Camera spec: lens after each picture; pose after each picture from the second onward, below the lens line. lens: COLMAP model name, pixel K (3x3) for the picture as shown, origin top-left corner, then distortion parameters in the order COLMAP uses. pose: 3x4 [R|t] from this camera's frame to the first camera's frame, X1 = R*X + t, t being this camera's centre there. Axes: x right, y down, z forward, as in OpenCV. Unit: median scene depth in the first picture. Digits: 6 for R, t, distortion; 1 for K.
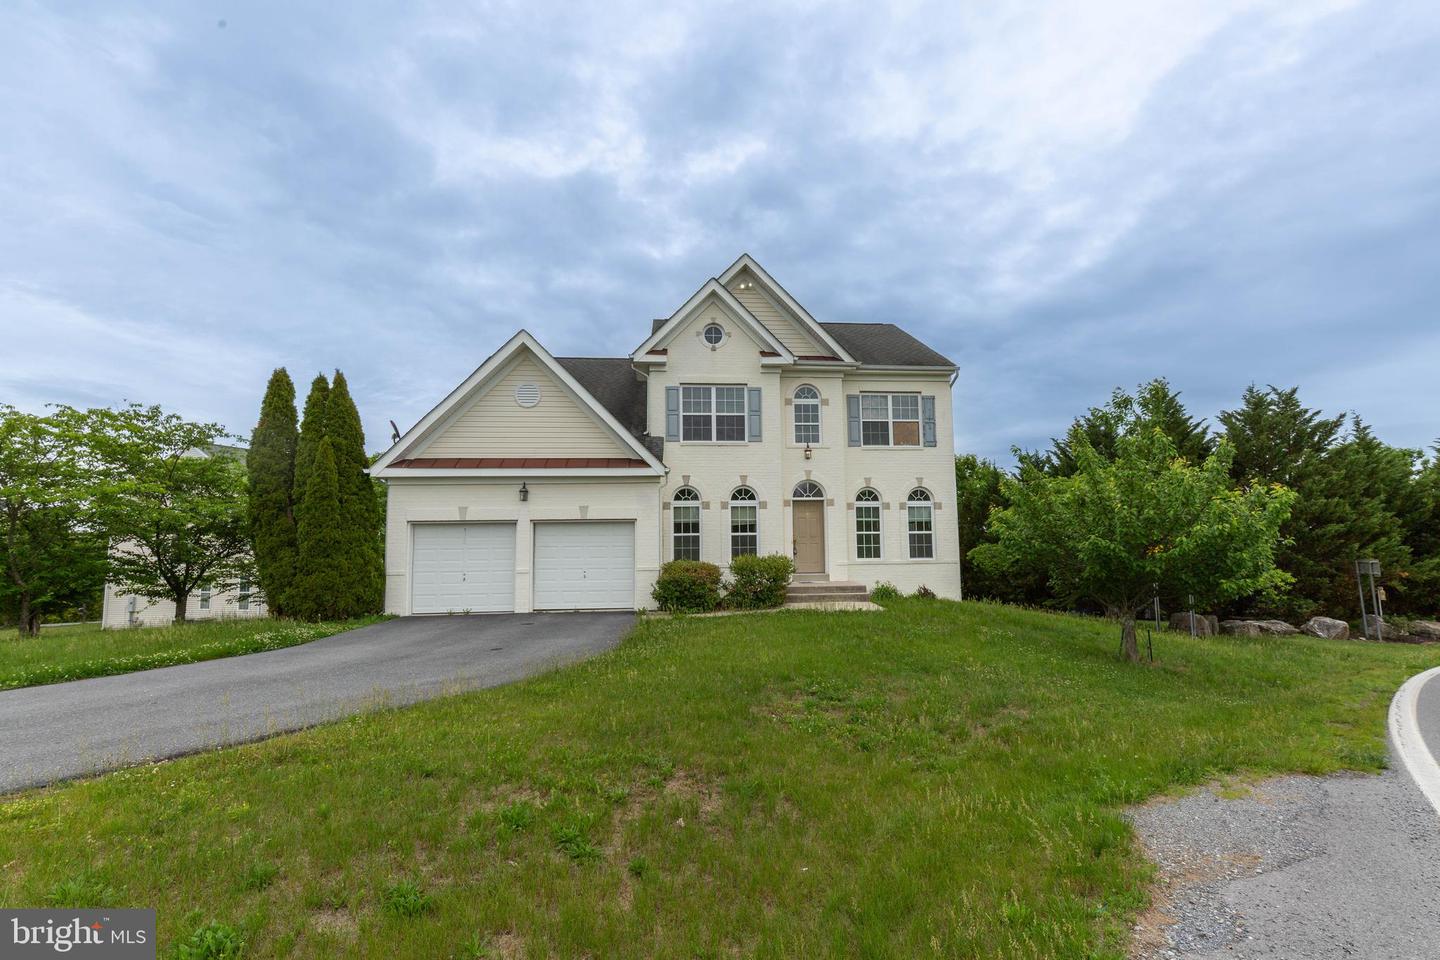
lens RADIAL K [[658.7, 0, 720.0], [0, 658.7, 478.0], [0, 0, 1]] dist [0.000887, 0.000976]
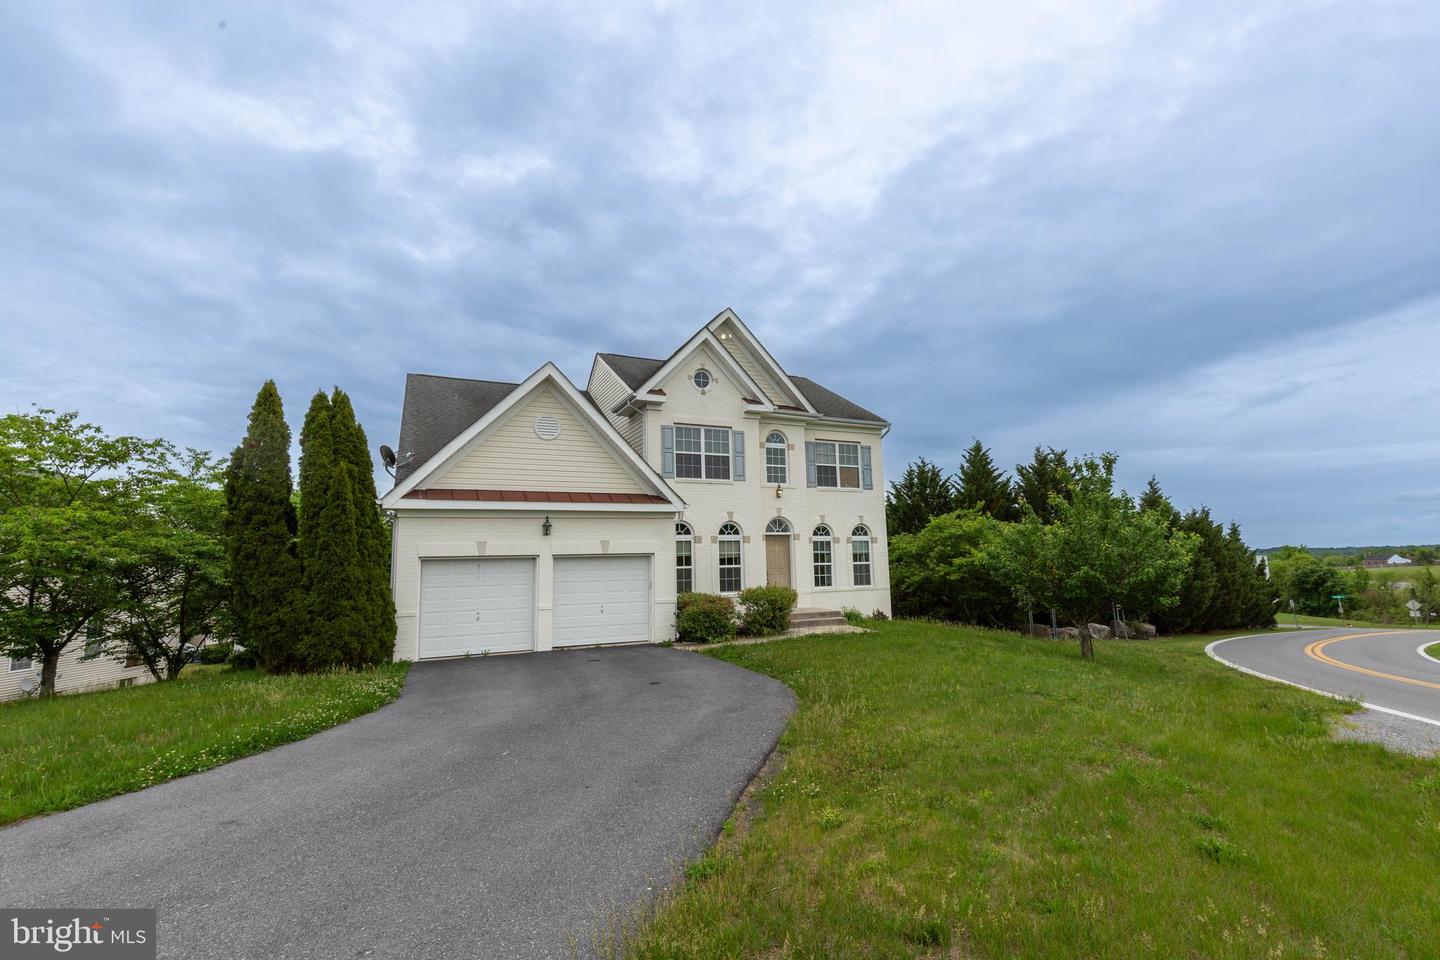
lens RADIAL K [[668.2, 0, 720.3], [0, 668.2, 483.1], [0, 0, 1]] dist [0.002234, -0.000824]
pose [[0.936707, 0.032446, 0.348608, -0.200396], [-0.020935, 0.999106, -0.036739, -0.005858], [-0.349488, 0.027116, 0.936548, -0.010550]]
